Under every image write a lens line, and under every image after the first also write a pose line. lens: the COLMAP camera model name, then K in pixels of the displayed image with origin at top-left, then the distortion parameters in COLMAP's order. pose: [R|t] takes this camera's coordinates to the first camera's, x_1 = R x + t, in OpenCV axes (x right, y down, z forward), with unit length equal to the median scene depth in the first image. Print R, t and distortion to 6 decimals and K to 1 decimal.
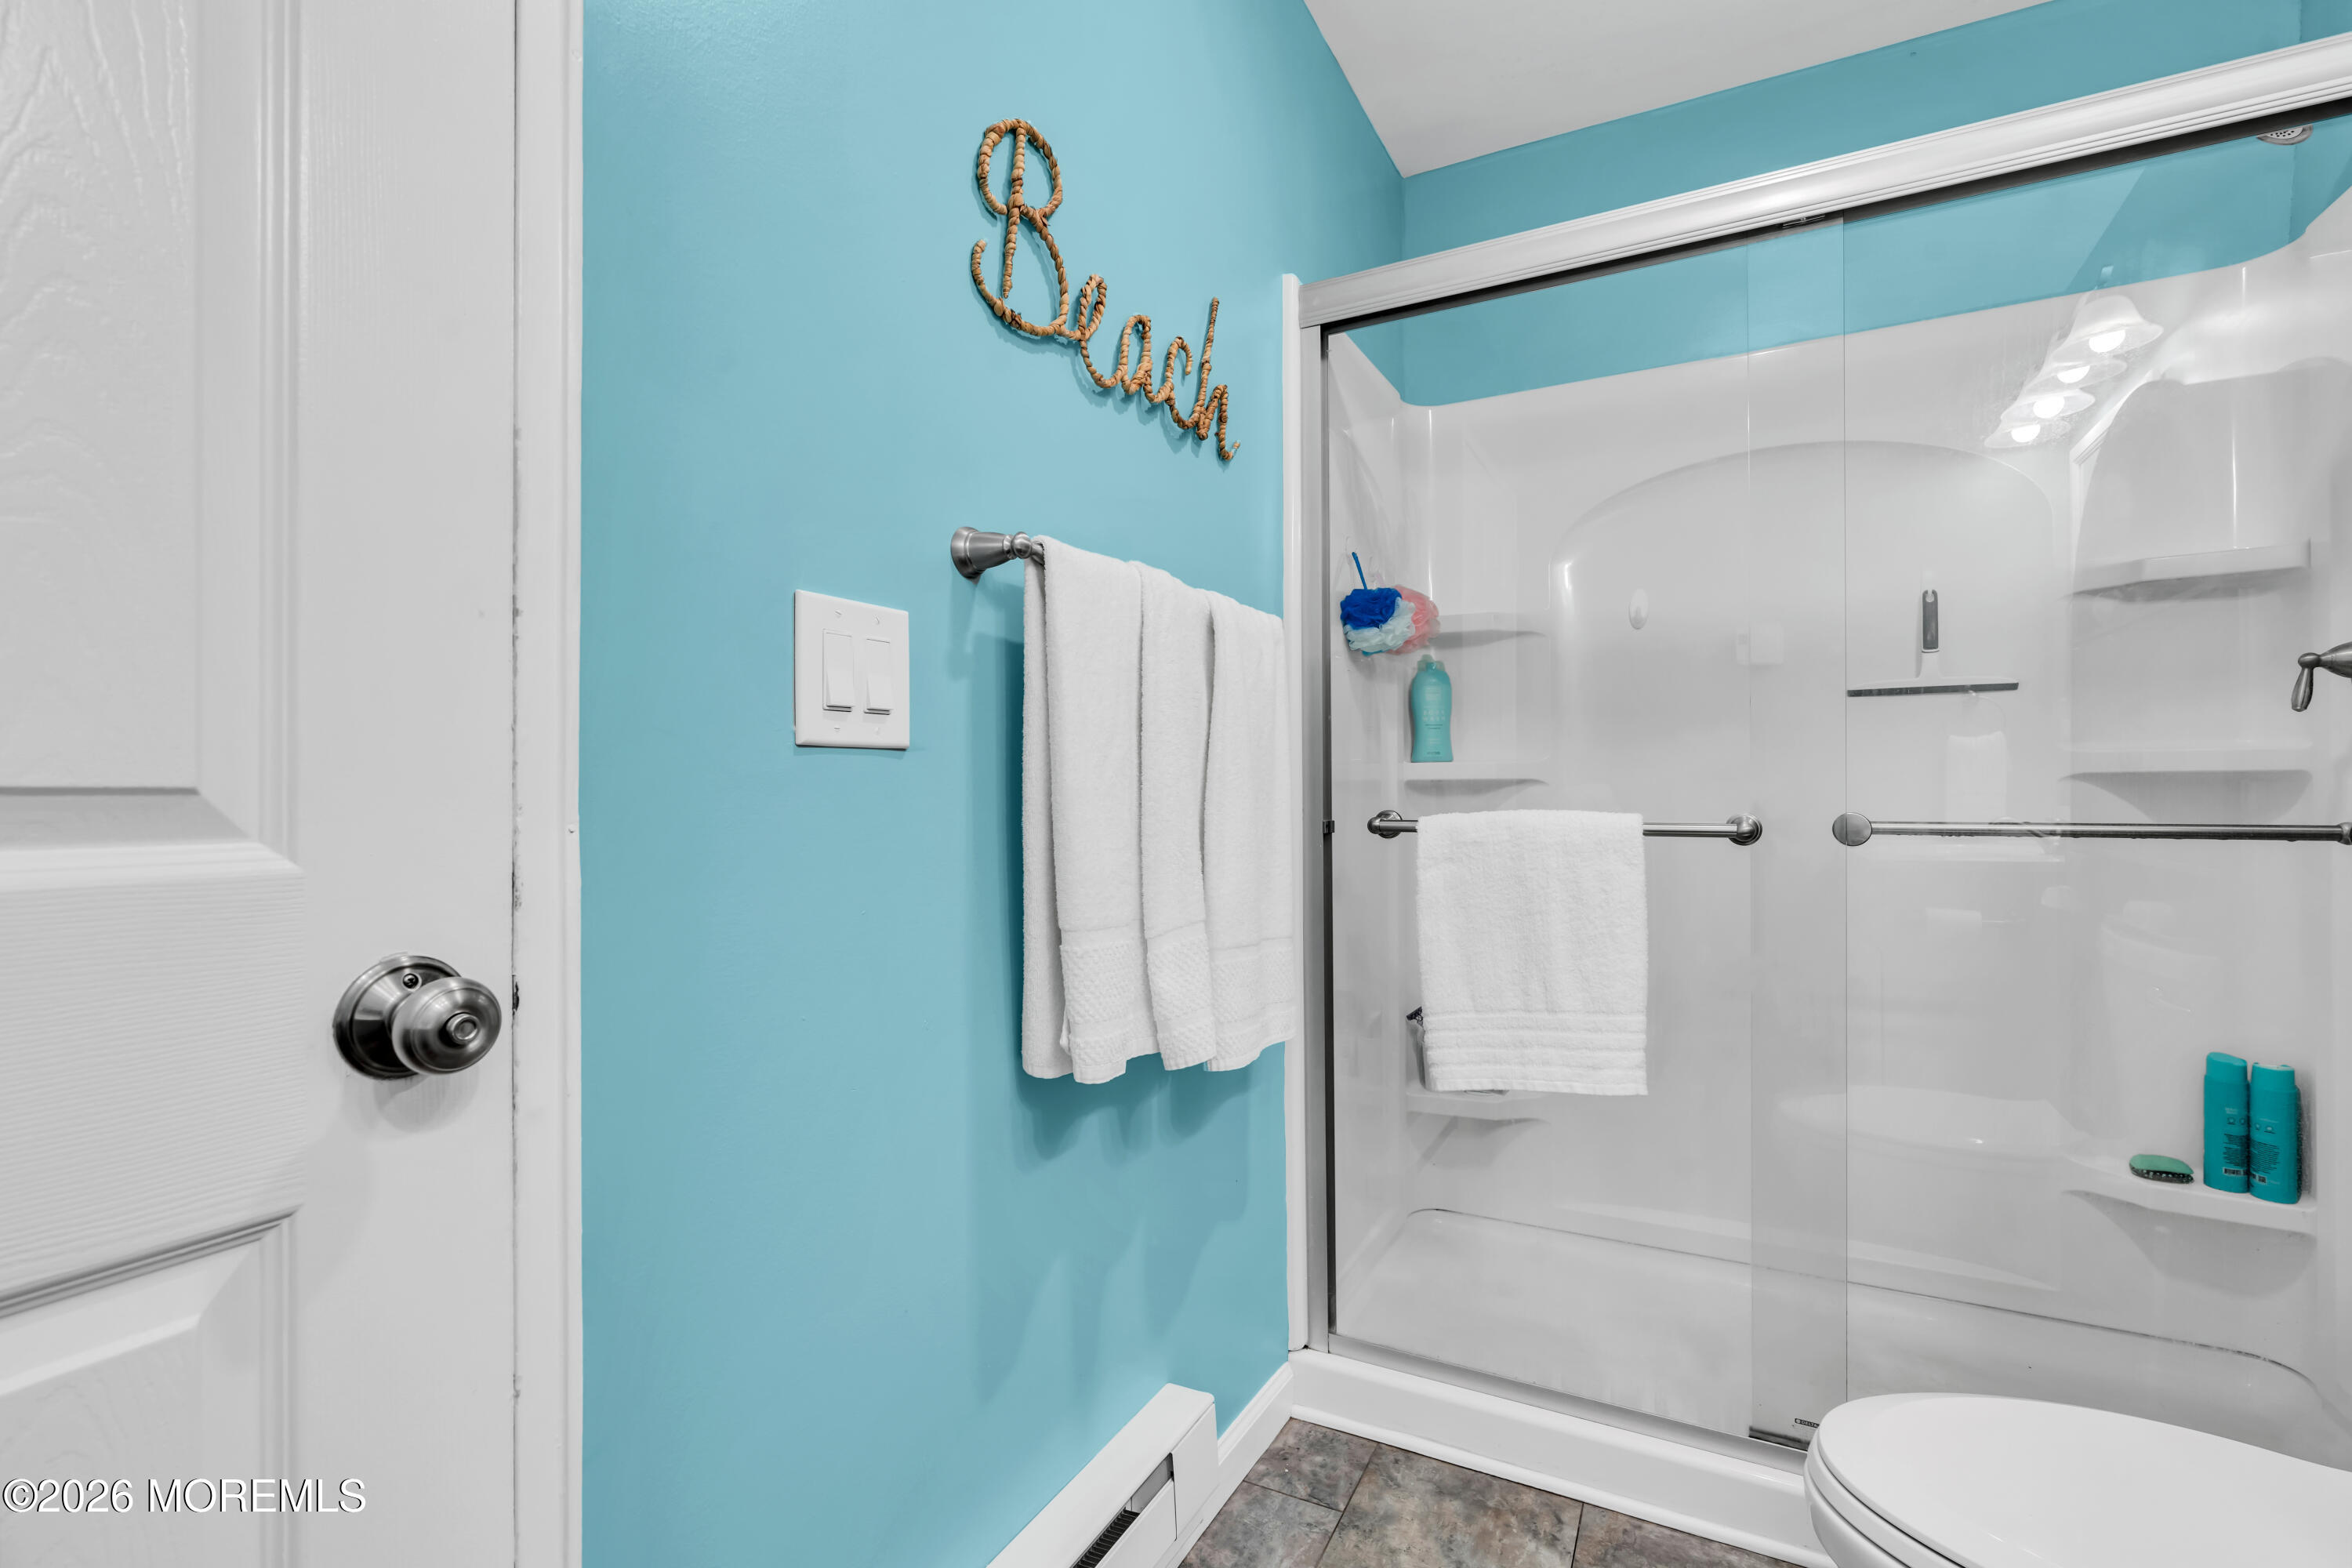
lens RADIAL K [[1076.6, 0, 1184.0], [0, 1076.6, 774.7], [0, 0, 1]] dist [-0.003696, 0.000231]
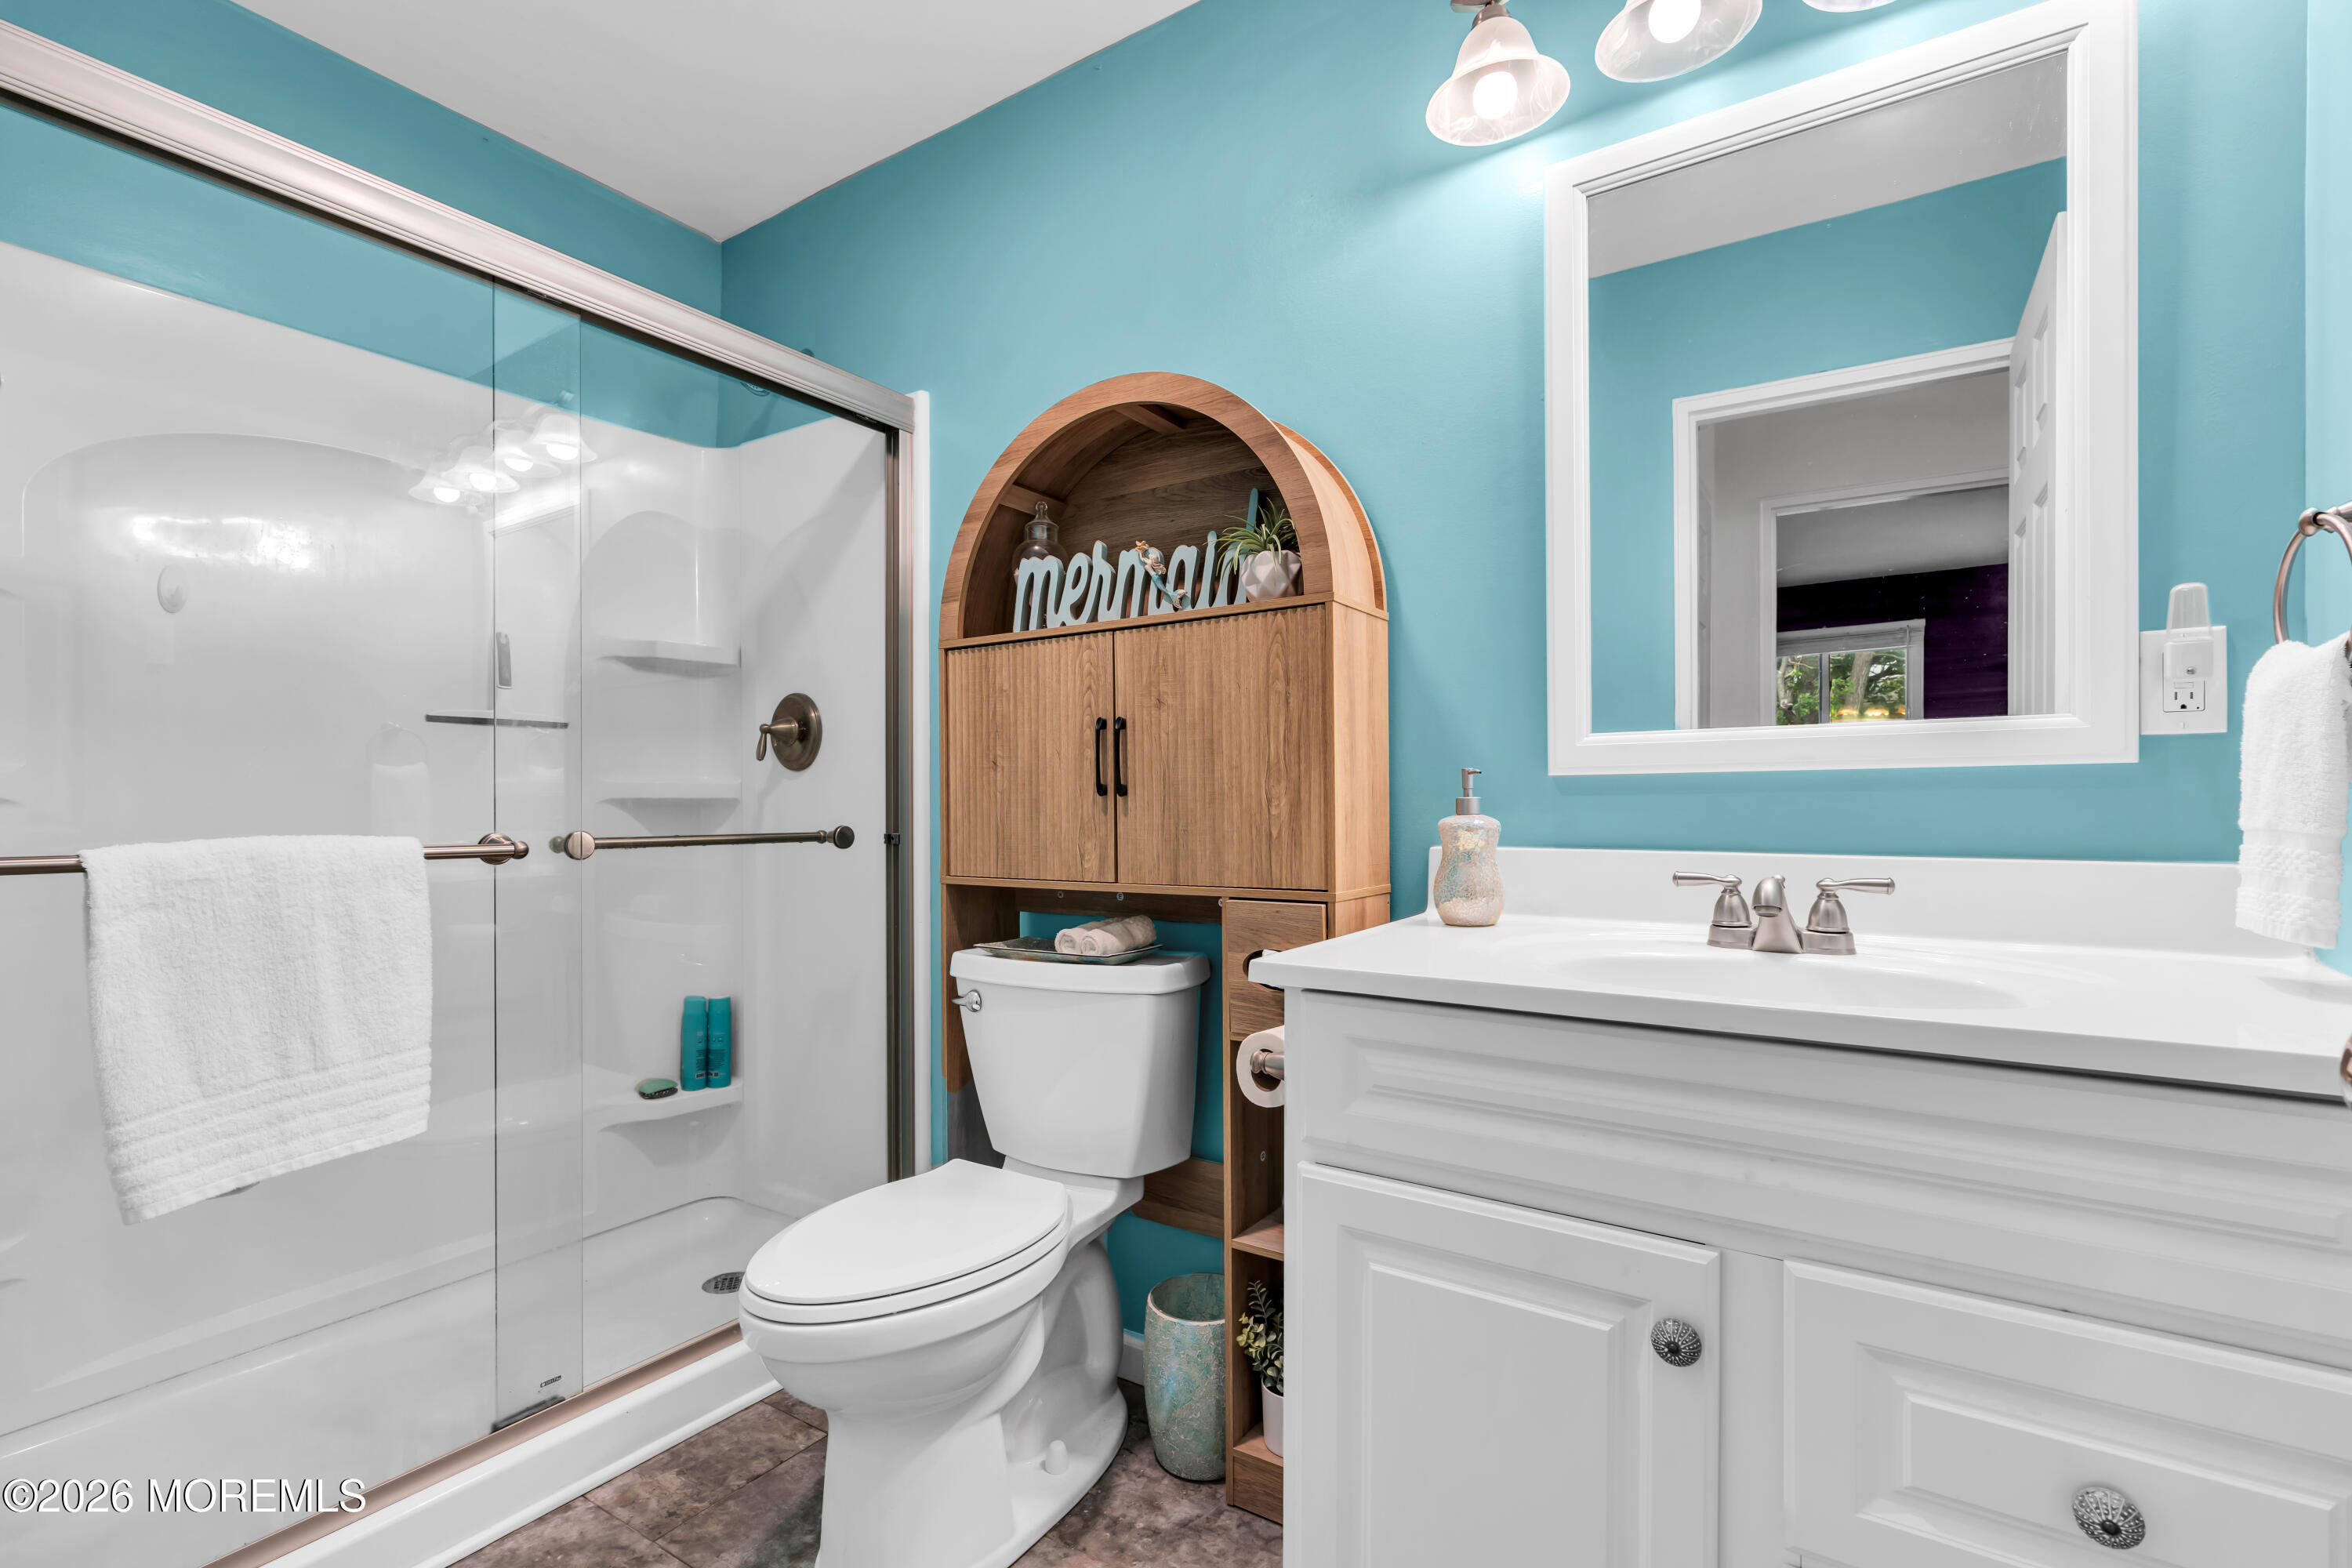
lens RADIAL K [[1065.4, 0, 1187.5], [0, 1065.4, 784.4], [0, 0, 1]] dist [-0.001447, -0.000009]
pose [[0.107065, 0.023461, 0.993975, -0.396611], [-0.009650, 0.999699, -0.022556, 0.004232], [-0.994205, -0.007177, 0.107259, 0.200992]]
